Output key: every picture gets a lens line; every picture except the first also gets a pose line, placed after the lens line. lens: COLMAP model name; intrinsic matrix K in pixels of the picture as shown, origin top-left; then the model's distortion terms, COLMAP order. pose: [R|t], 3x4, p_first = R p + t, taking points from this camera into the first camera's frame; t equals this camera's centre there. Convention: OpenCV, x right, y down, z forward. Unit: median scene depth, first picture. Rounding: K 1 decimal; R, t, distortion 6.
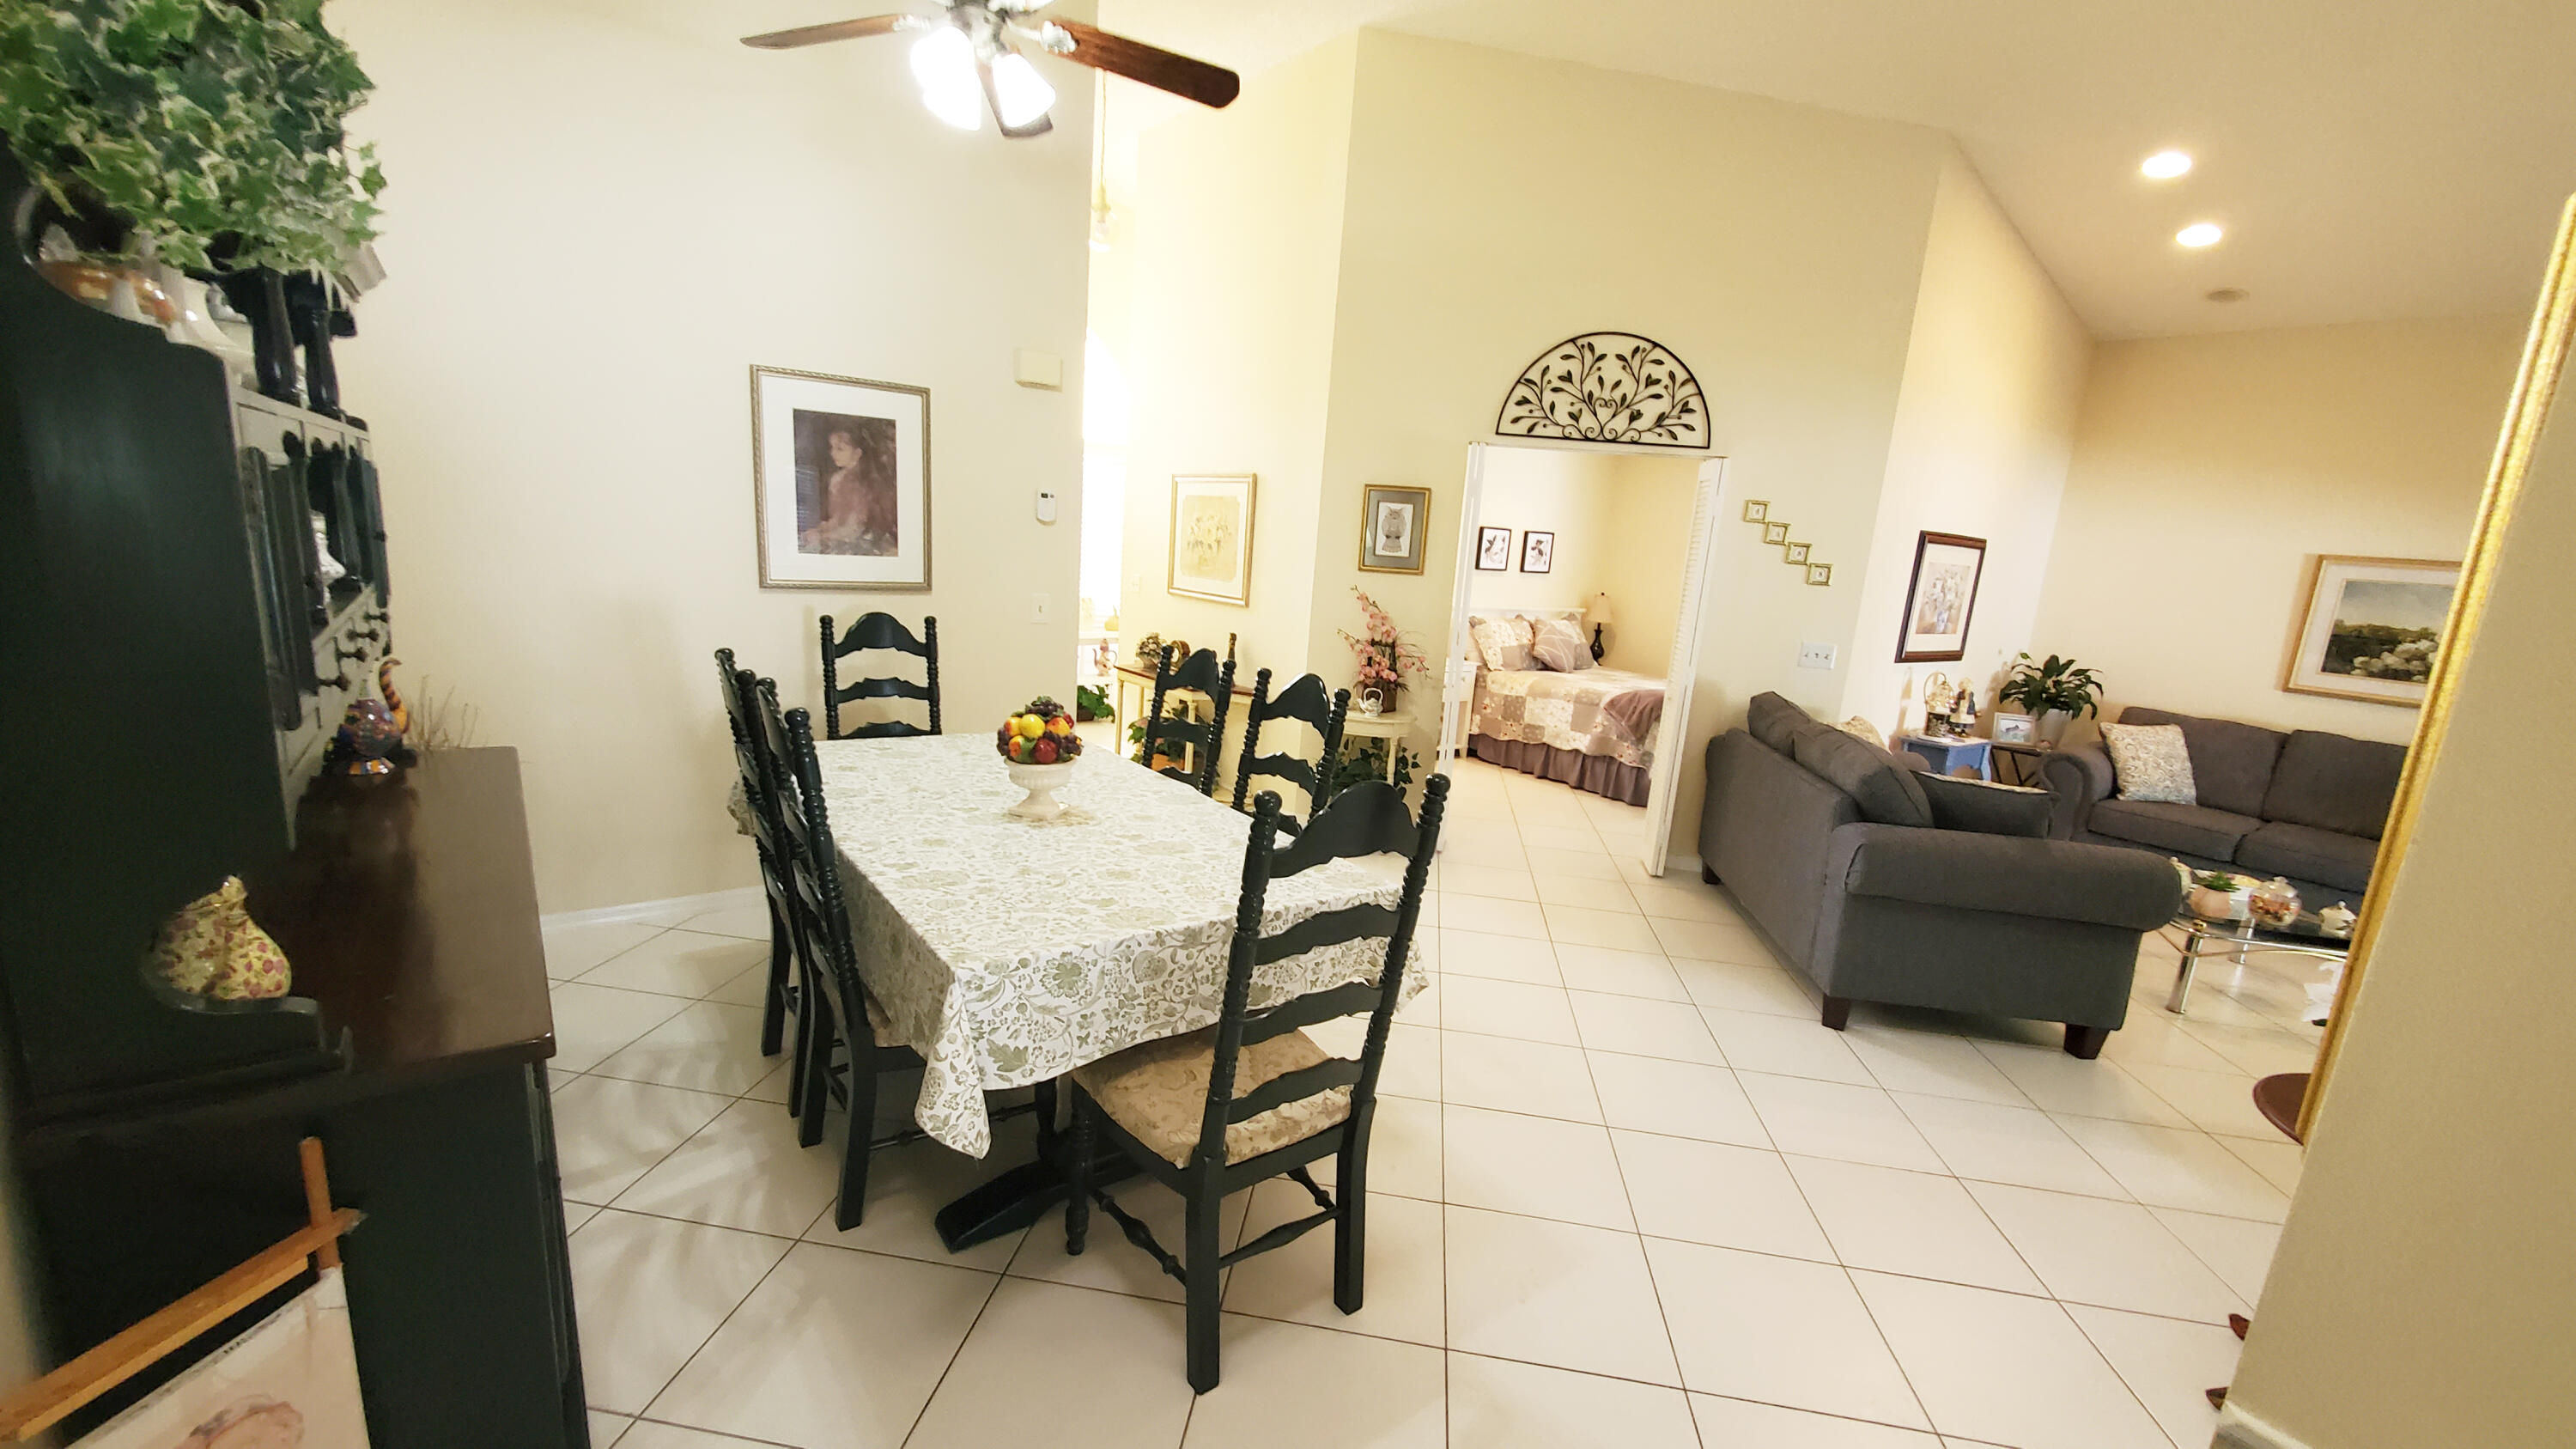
lens RADIAL K [[1025.7, 0, 1287.7], [0, 1025.7, 747.2], [0, 0, 1]] dist [-0.001023, -0.001009]
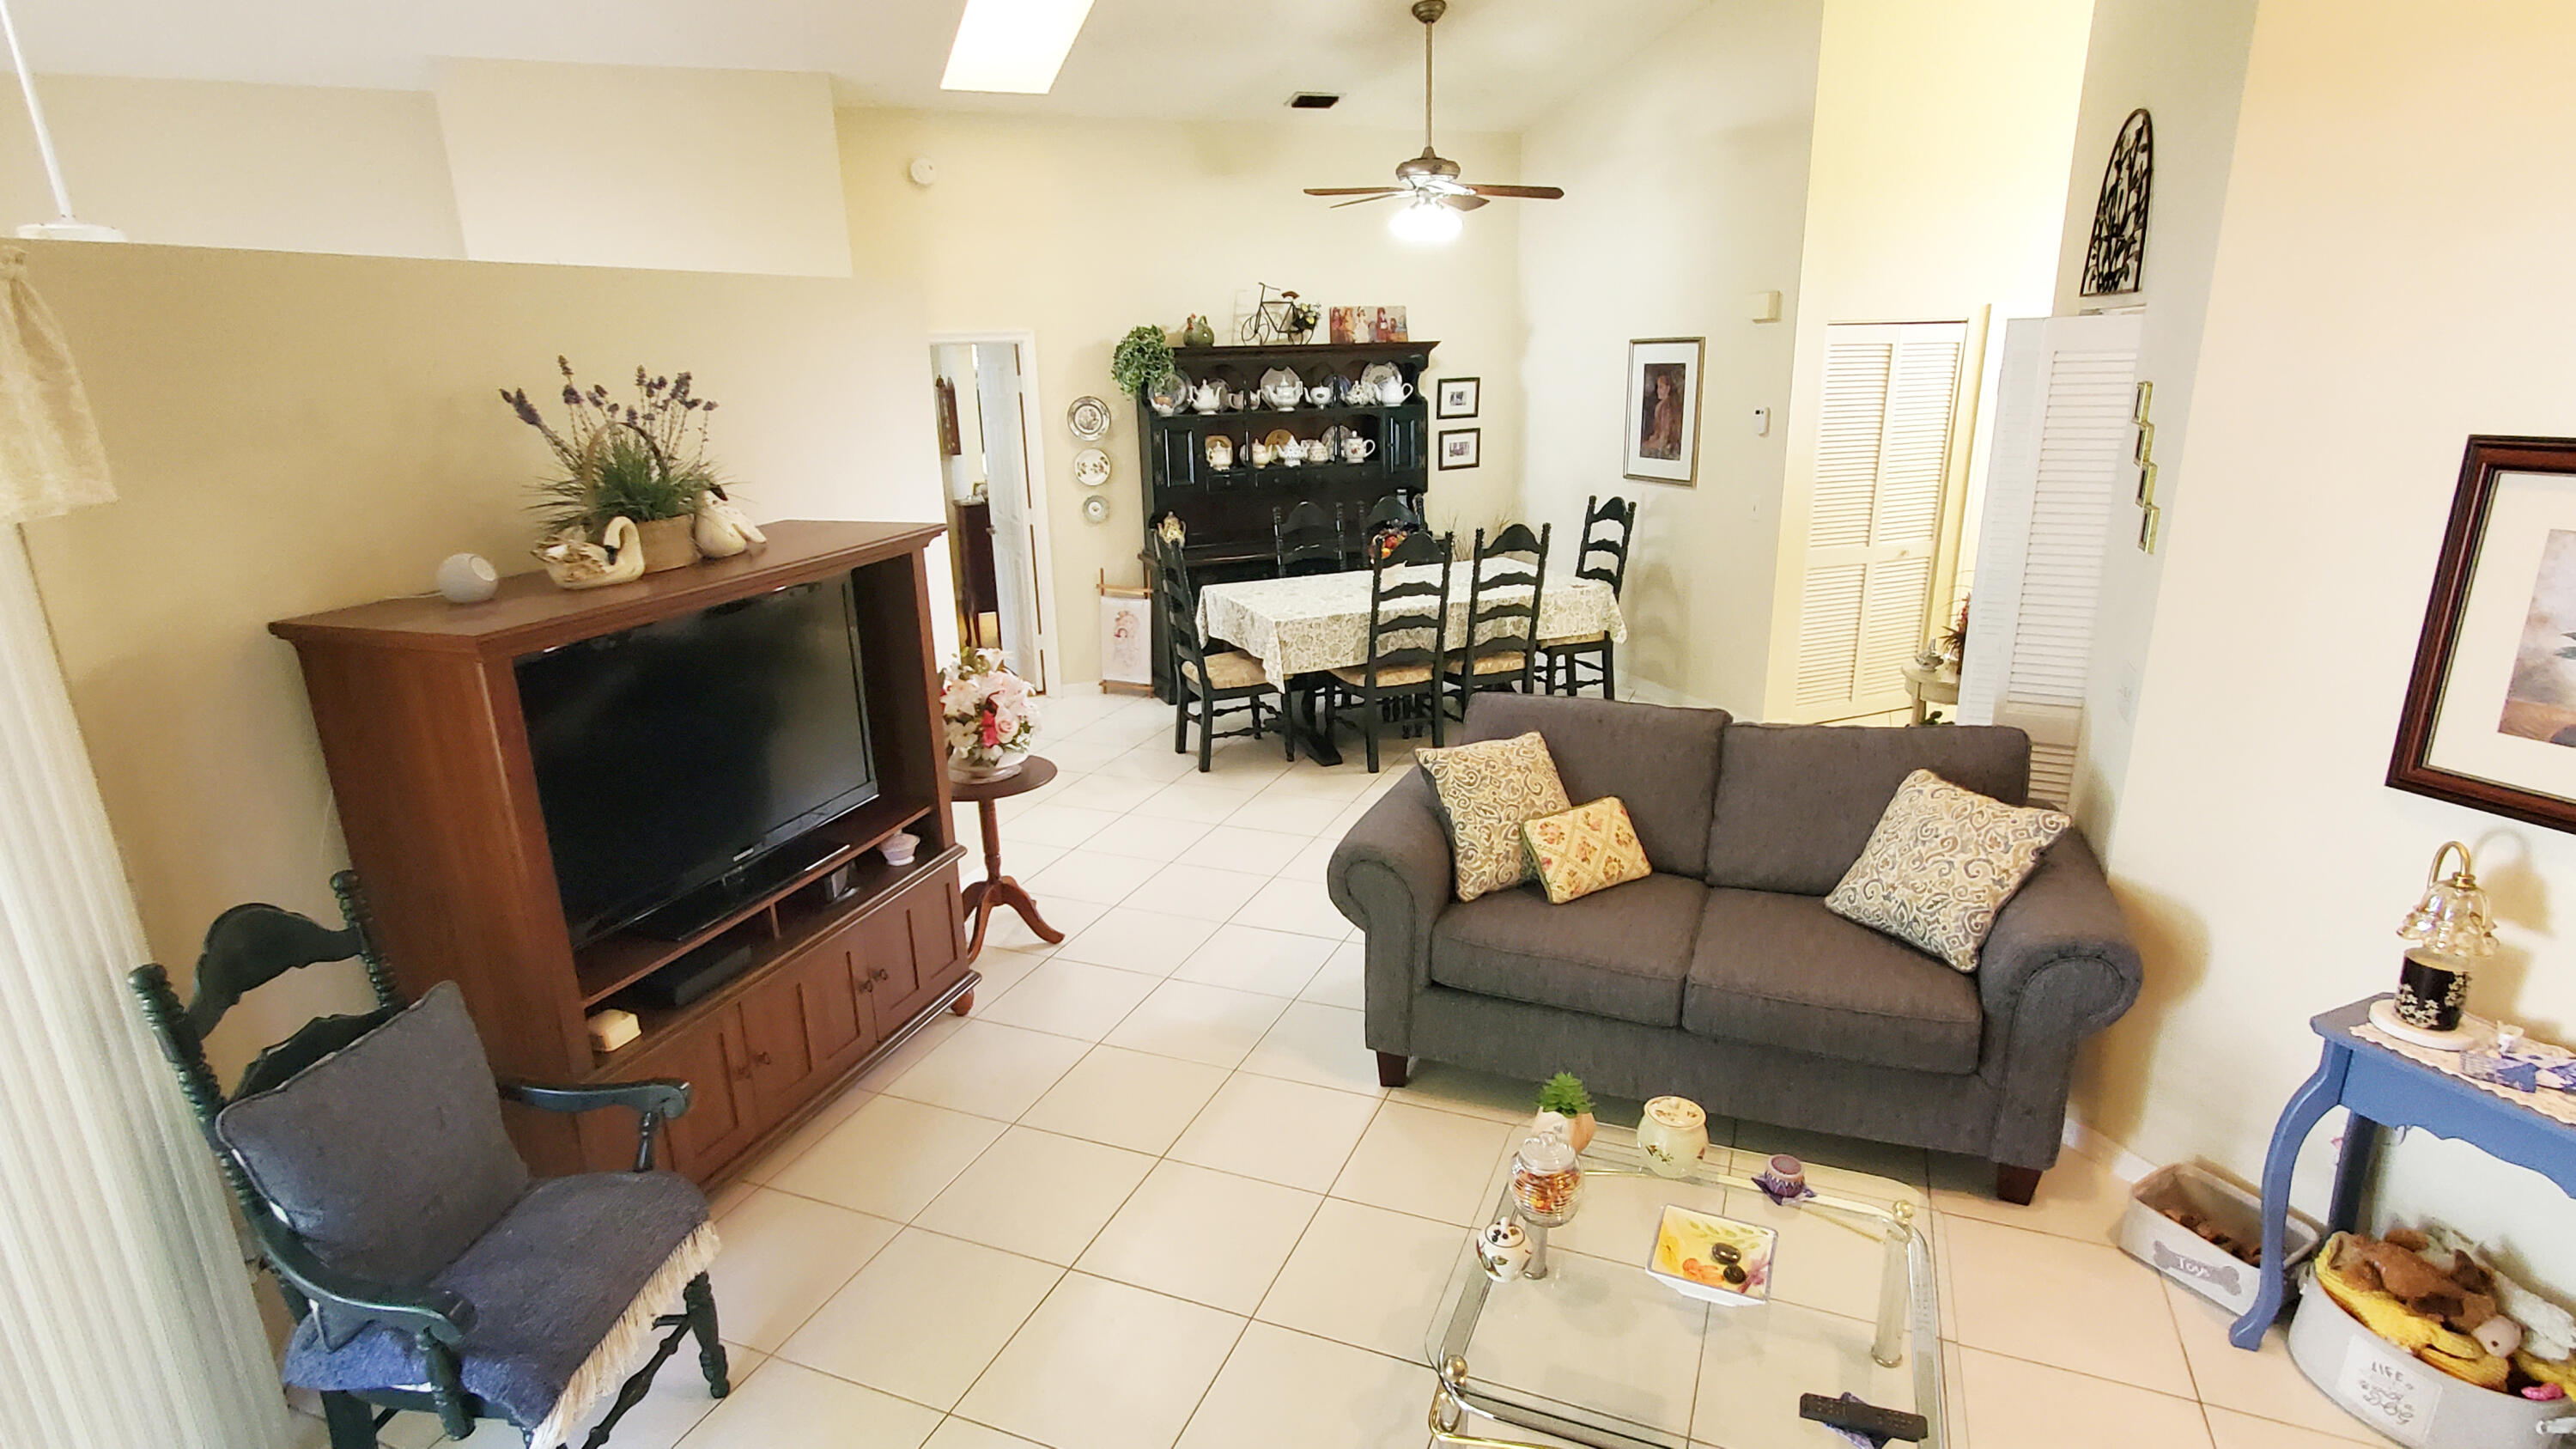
lens RADIAL K [[1314.4, 0, 1291.7], [0, 1314.4, 743.8], [0, 0, 1]] dist [-0.002175, 0.003221]
pose [[-0.250707, 0.216469, -0.943550, 1.242117], [-0.193908, 0.943696, 0.268025, -0.161480], [0.948444, 0.250157, -0.194616, 0.765555]]
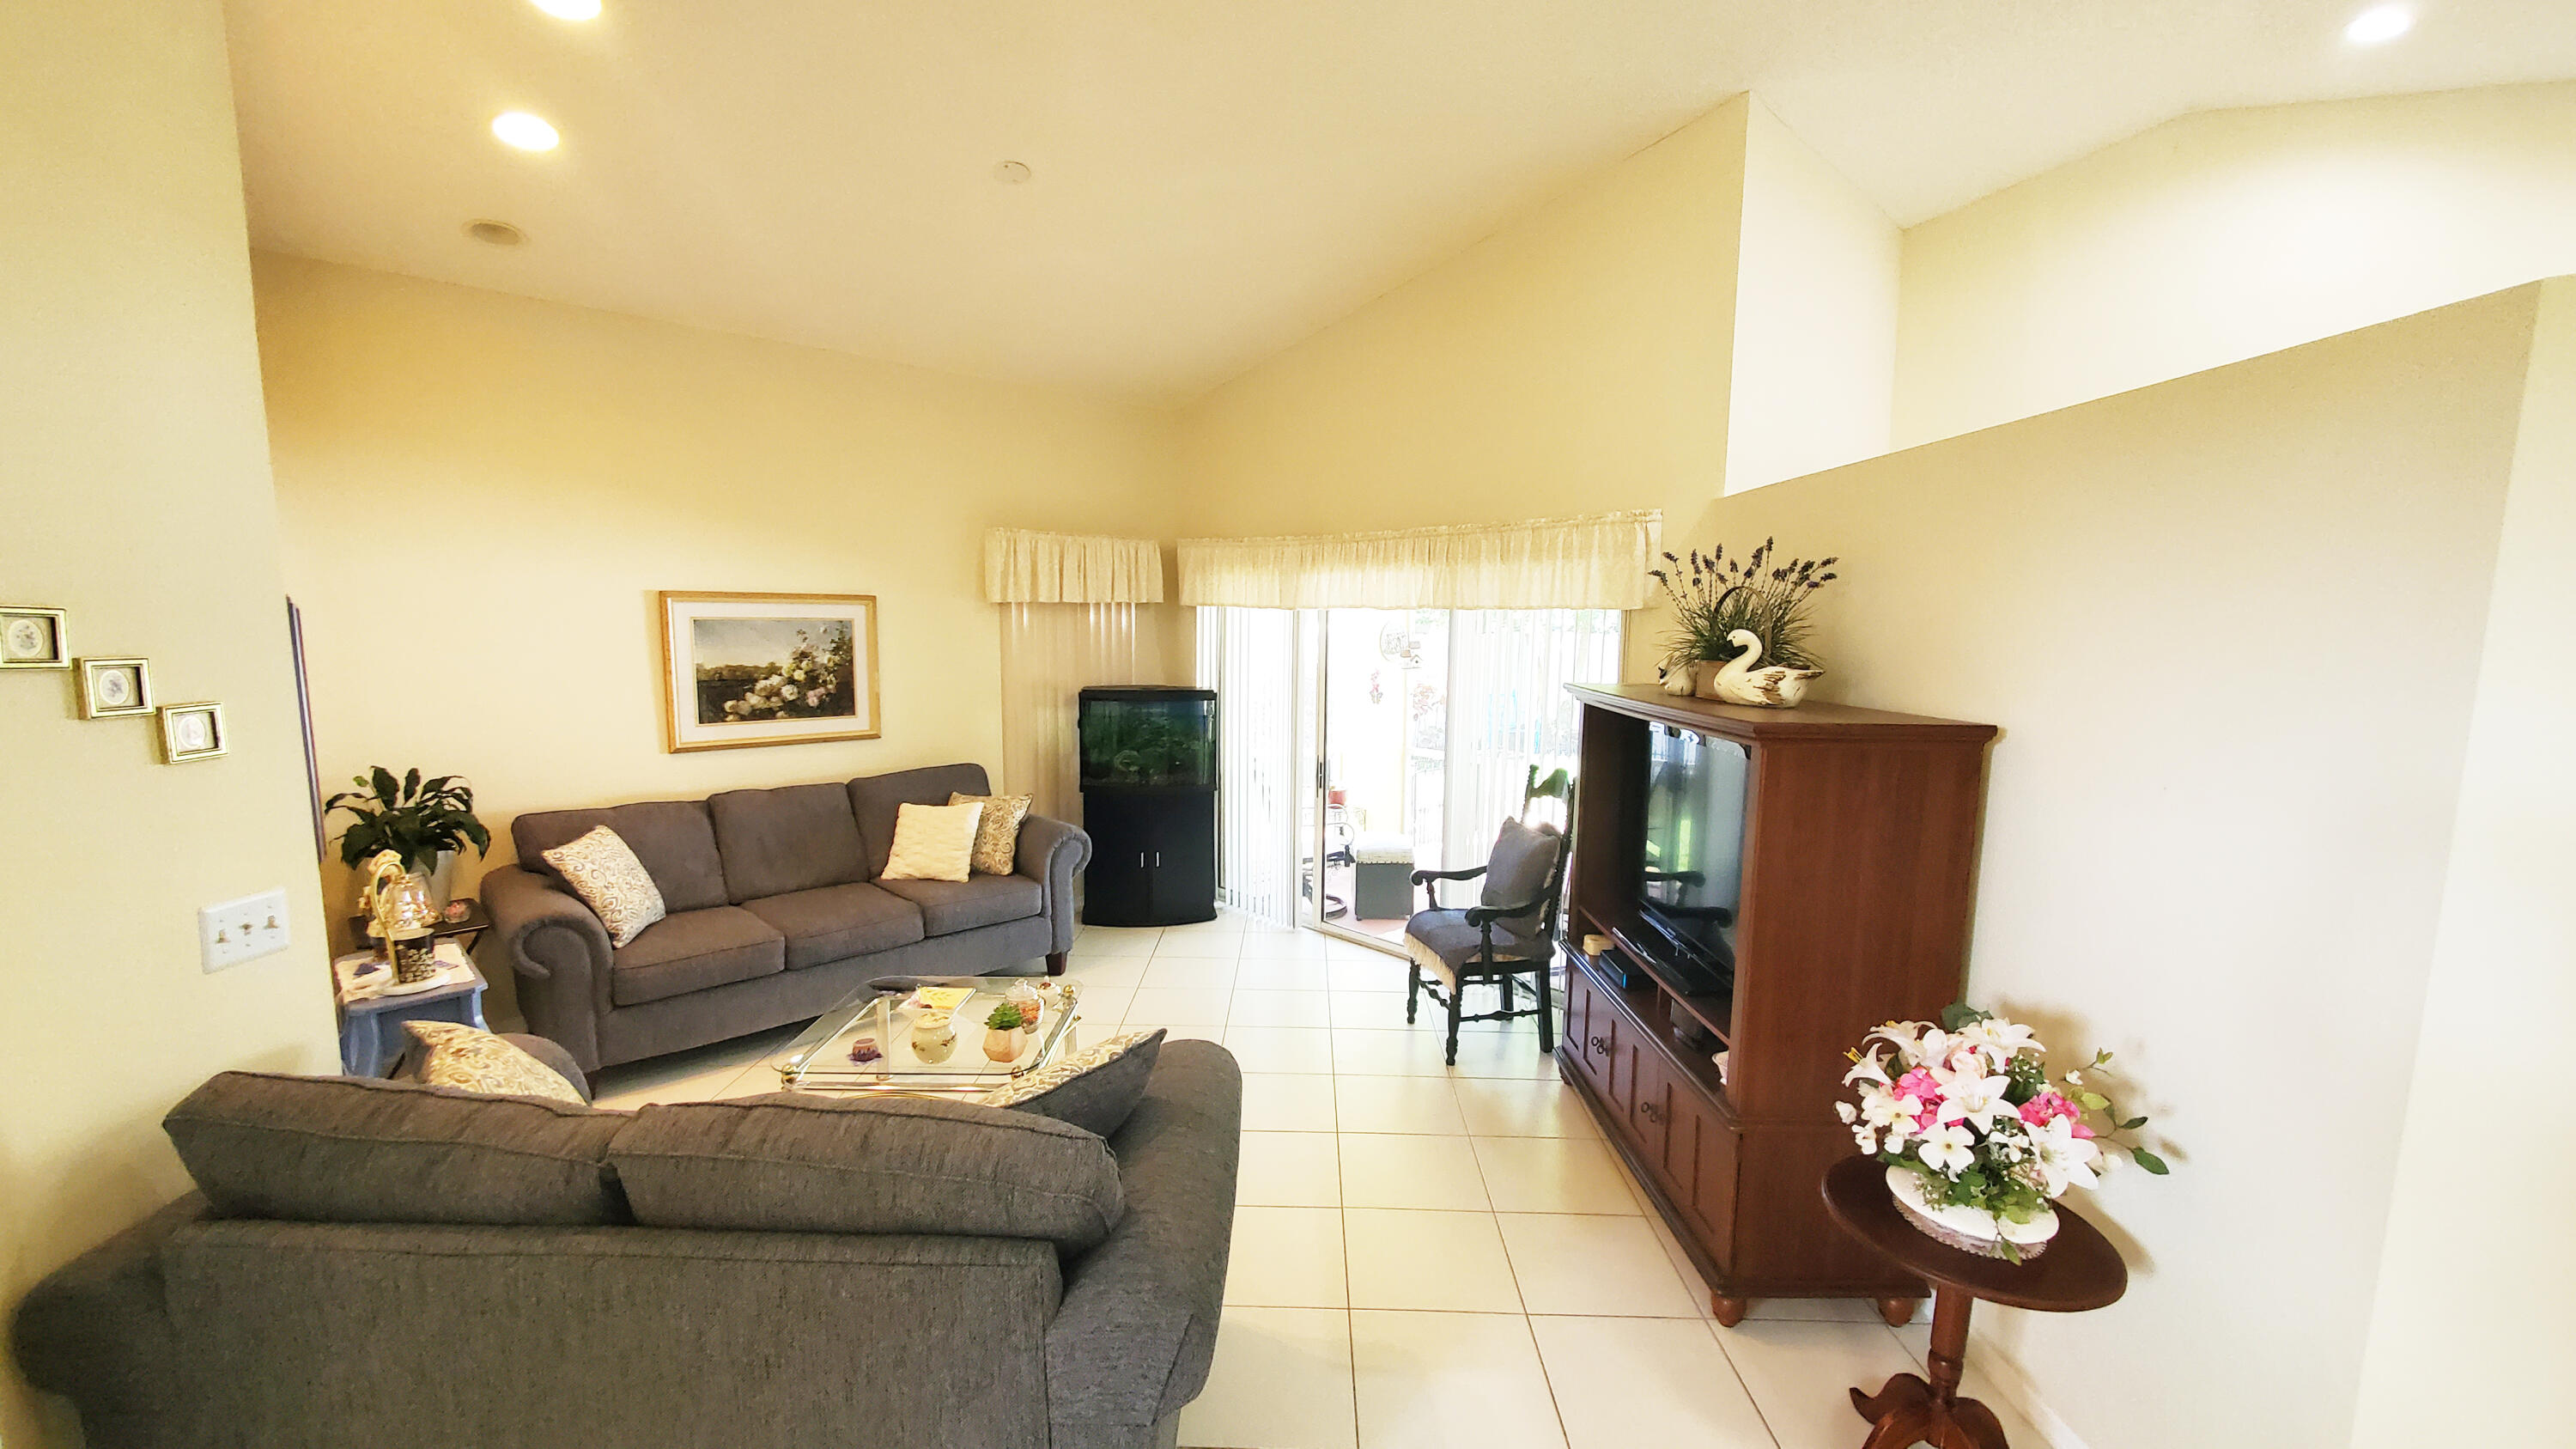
lens RADIAL K [[1025.7, 0, 1276.0], [0, 1025.7, 734.0], [0, 0, 1]] dist [-0.001023, -0.001009]
pose [[-0.117624, -0.182643, 0.976118, 0.113648], [0.192156, 0.960178, 0.202815, -0.161247], [-0.974290, 0.211422, -0.077844, 0.648533]]
